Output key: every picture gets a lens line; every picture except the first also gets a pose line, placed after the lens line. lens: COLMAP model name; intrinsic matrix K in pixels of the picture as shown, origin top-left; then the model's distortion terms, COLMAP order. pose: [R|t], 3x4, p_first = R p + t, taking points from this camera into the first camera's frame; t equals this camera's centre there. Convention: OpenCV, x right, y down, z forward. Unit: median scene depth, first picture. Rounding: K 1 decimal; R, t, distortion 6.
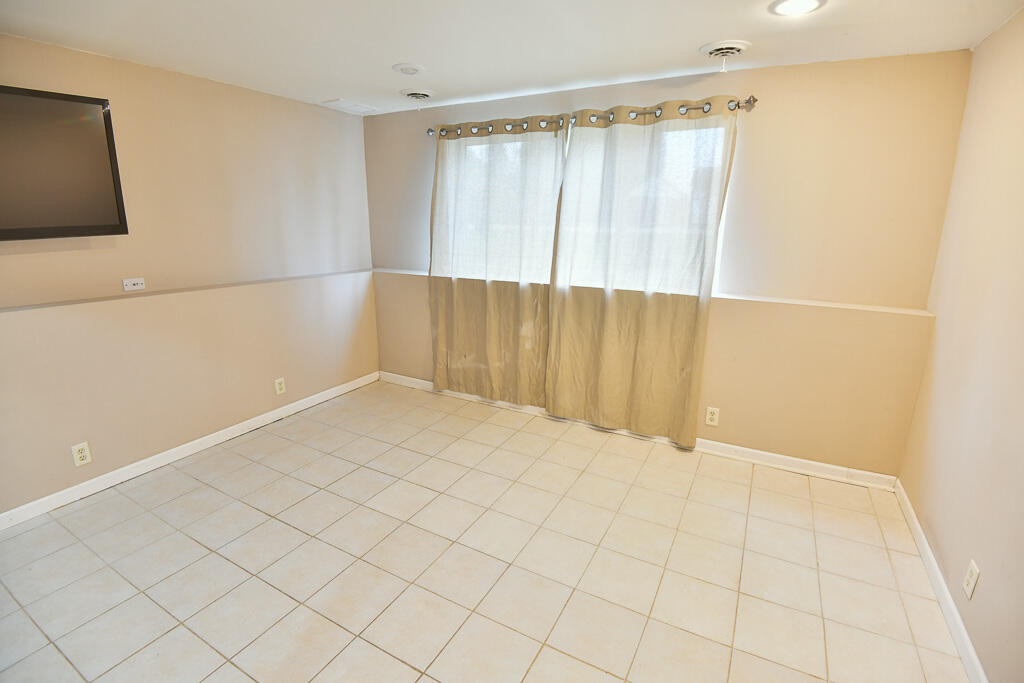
lens RADIAL K [[472.8, 0, 512.8], [0, 472.8, 331.3], [0, 0, 1]] dist [-0.002612, -0.025126]
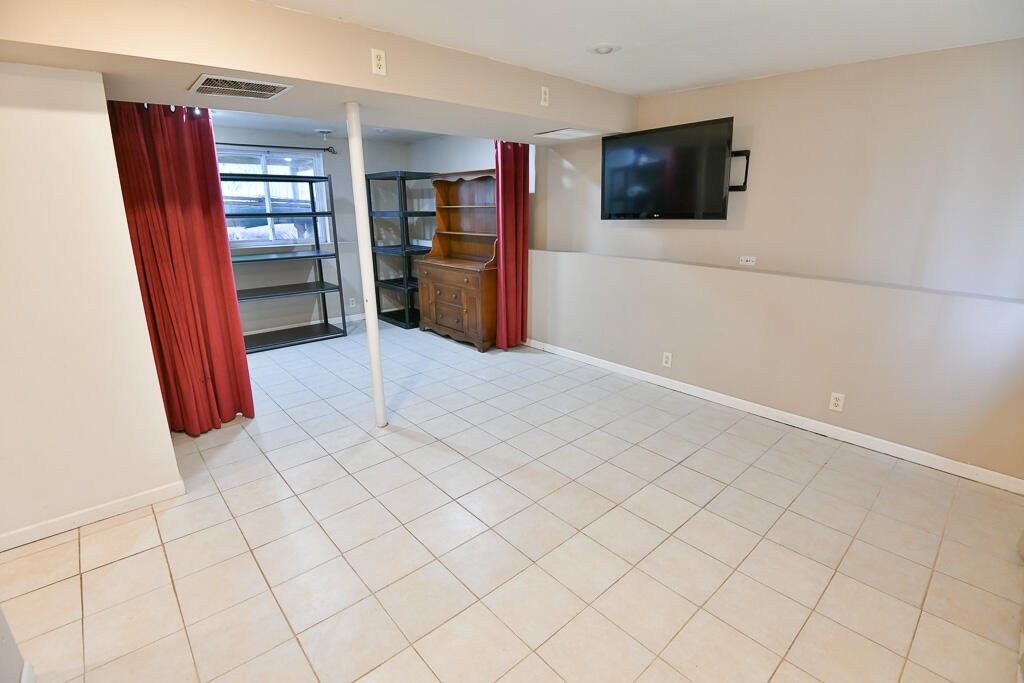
lens RADIAL K [[472.8, 0, 512.8], [0, 472.8, 331.3], [0, 0, 1]] dist [-0.002612, -0.025126]
pose [[-0.326958, 0.234515, -0.915479, 0.593568], [-0.220100, 0.923185, 0.315096, -0.185279], [0.919051, 0.304520, -0.250226, 0.791216]]
